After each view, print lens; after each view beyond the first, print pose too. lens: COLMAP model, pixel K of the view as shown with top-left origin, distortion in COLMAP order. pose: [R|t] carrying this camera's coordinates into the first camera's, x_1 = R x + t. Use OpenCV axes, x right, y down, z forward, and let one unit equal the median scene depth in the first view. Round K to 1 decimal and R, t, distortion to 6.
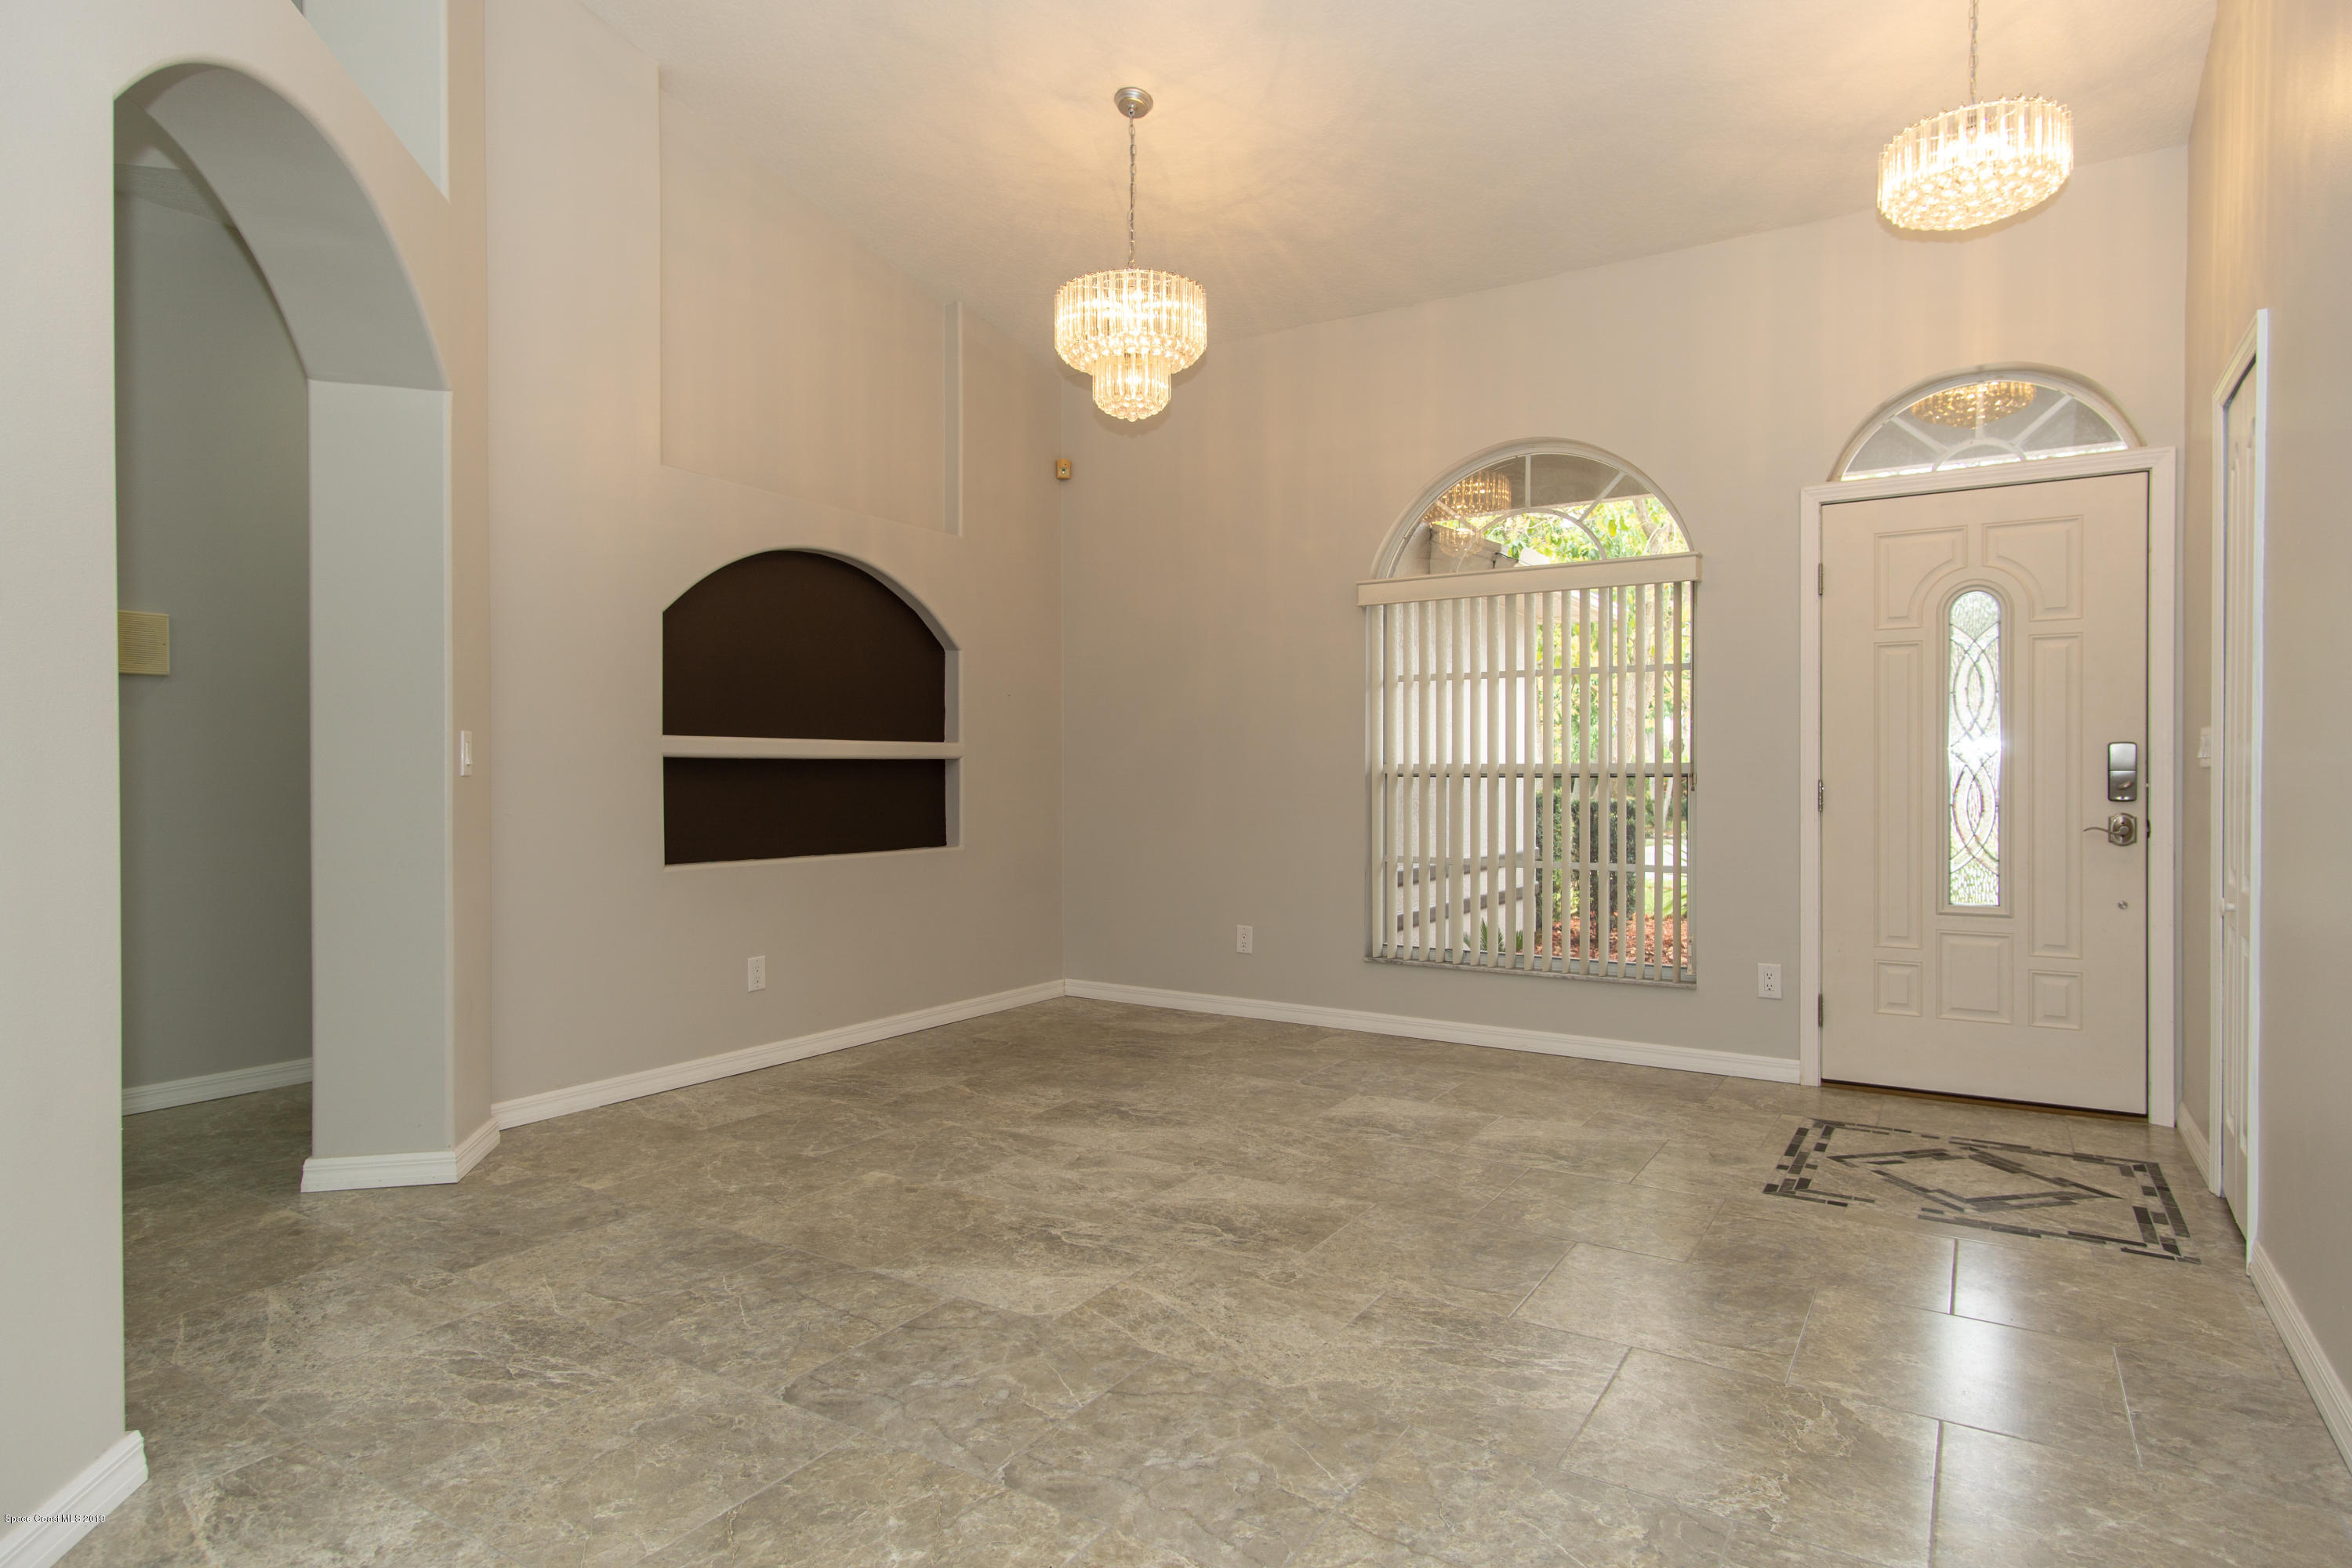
lens RADIAL K [[1258.2, 0, 1189.2], [0, 1258.2, 782.4], [0, 0, 1]] dist [-0.006703, 0.000650]
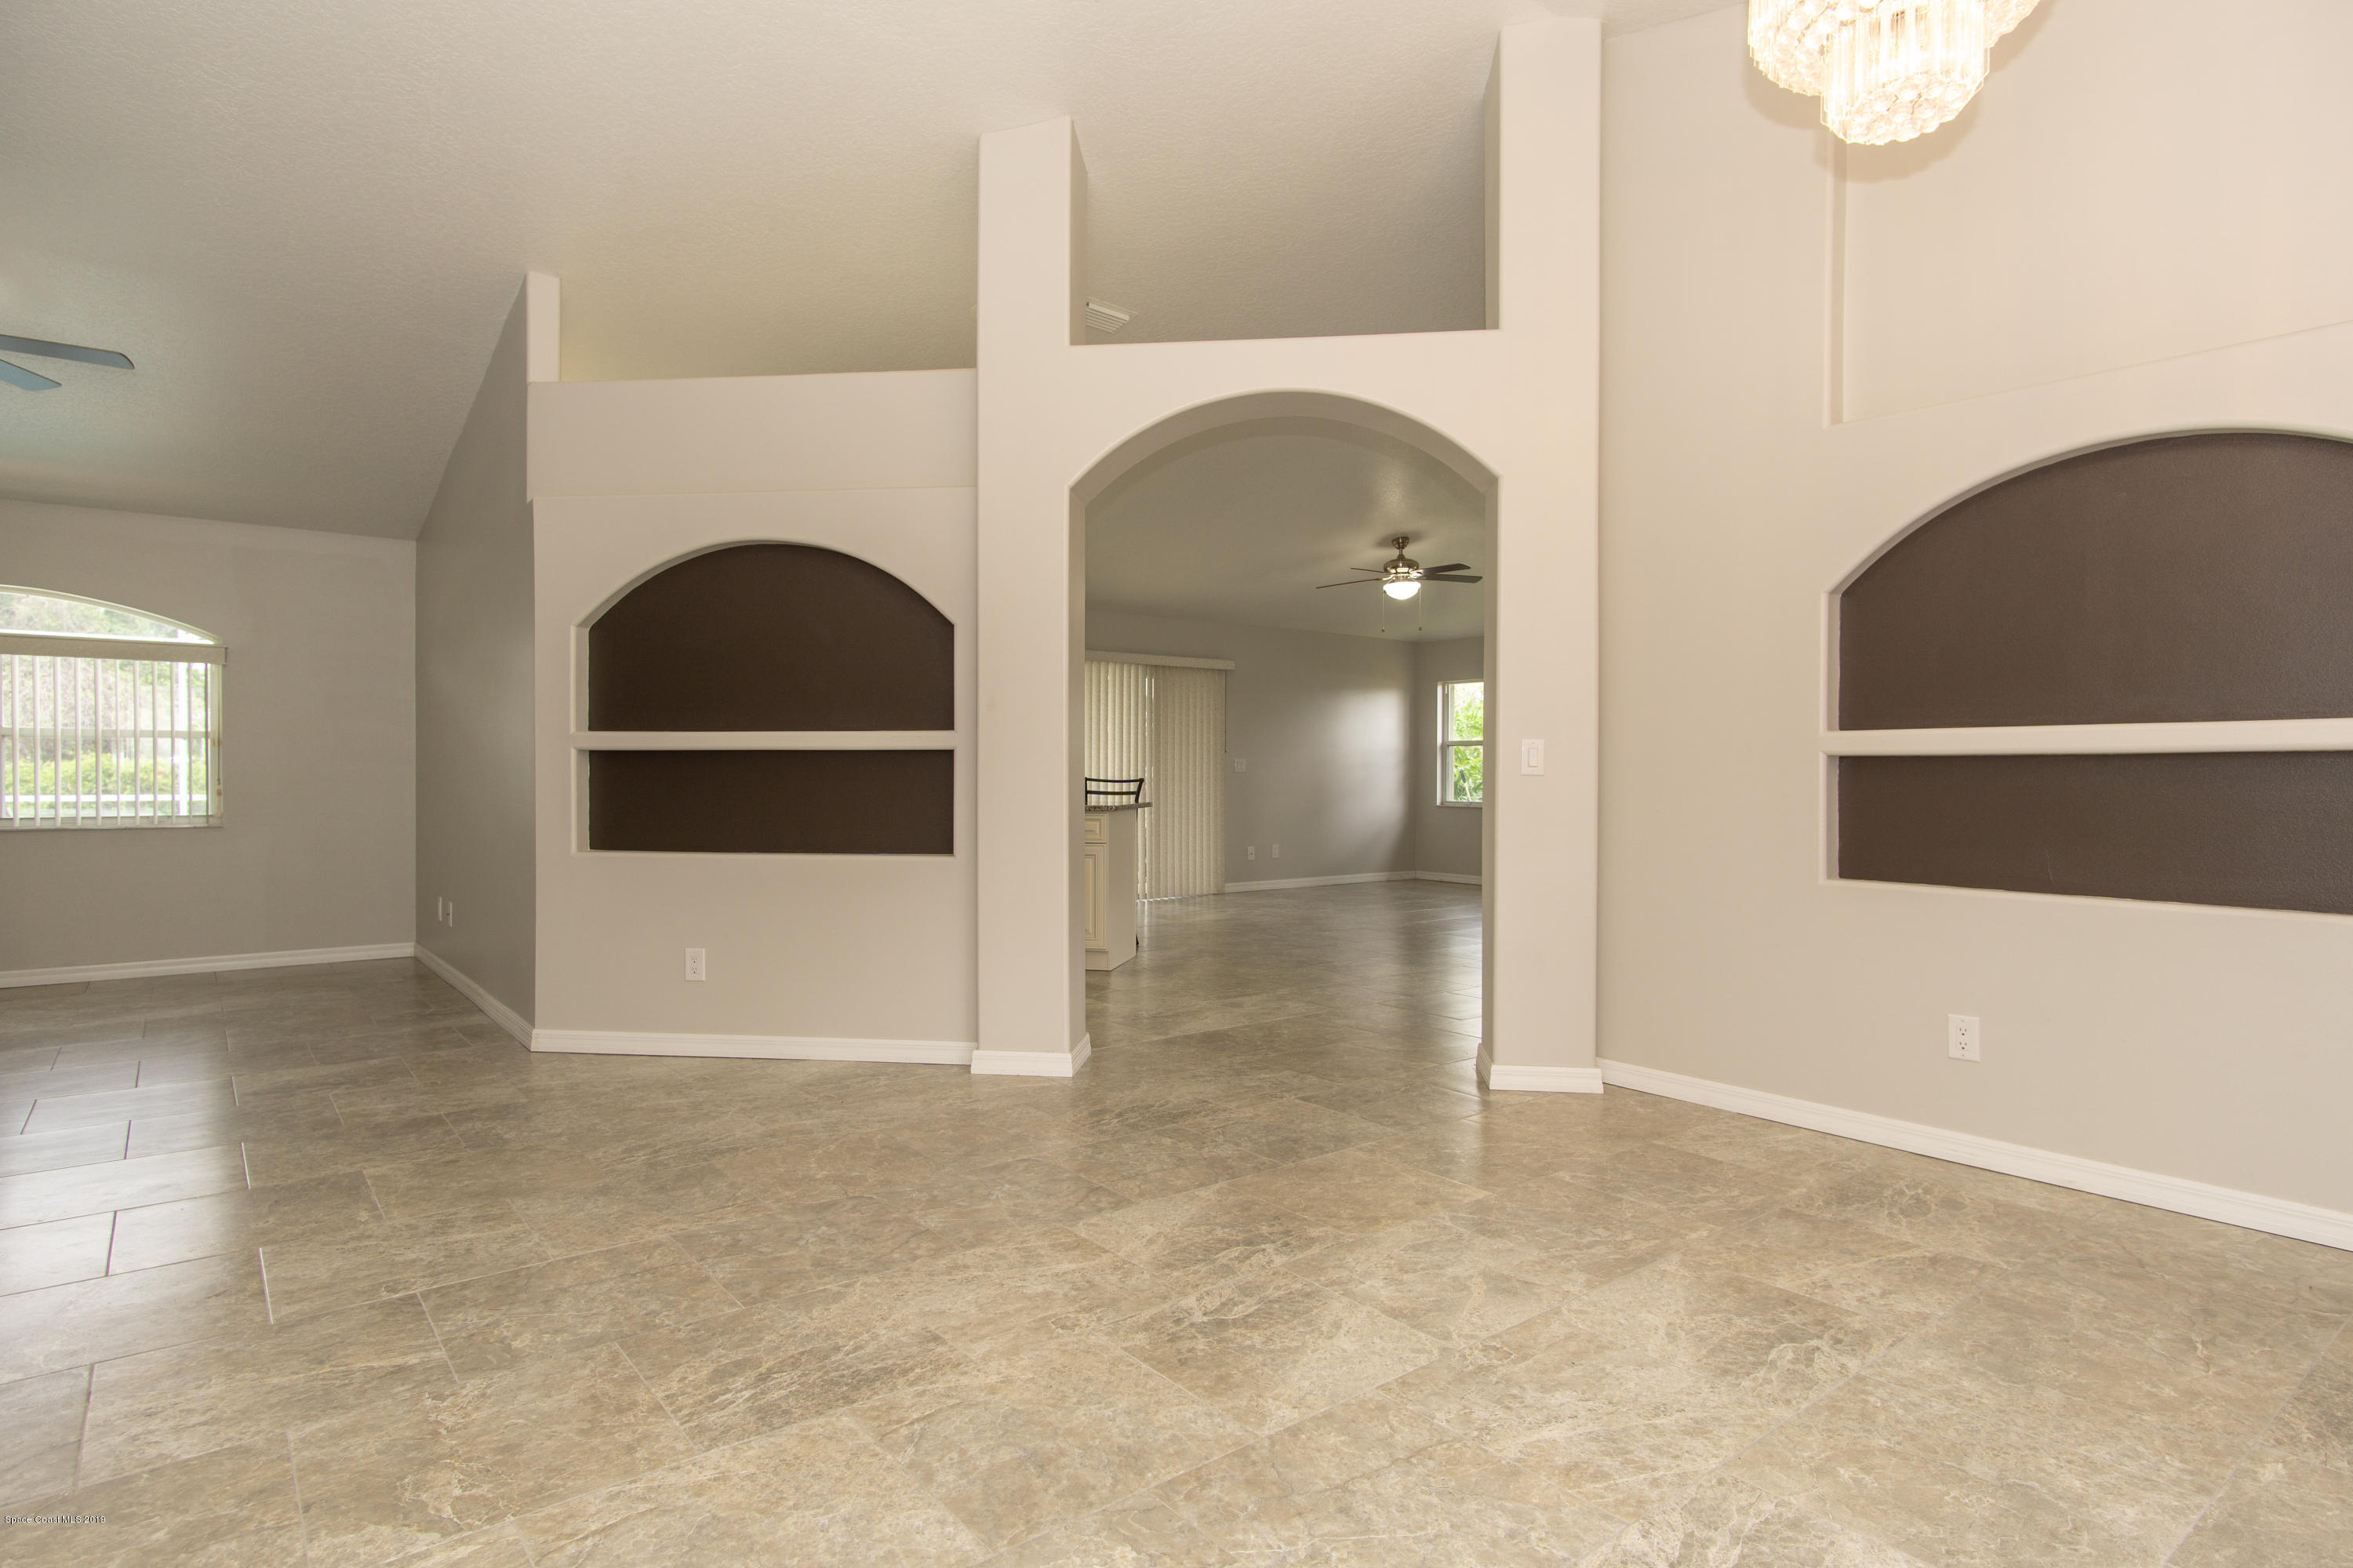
lens RADIAL K [[1258.7, 0, 1189.2], [0, 1258.7, 780.9], [0, 0, 1]] dist [-0.006703, 0.000650]
pose [[-0.321890, 0.005540, -0.946761, 0.760368], [-0.013446, 0.999855, 0.010422, -0.007411], [0.946682, 0.016085, -0.321769, 1.153153]]
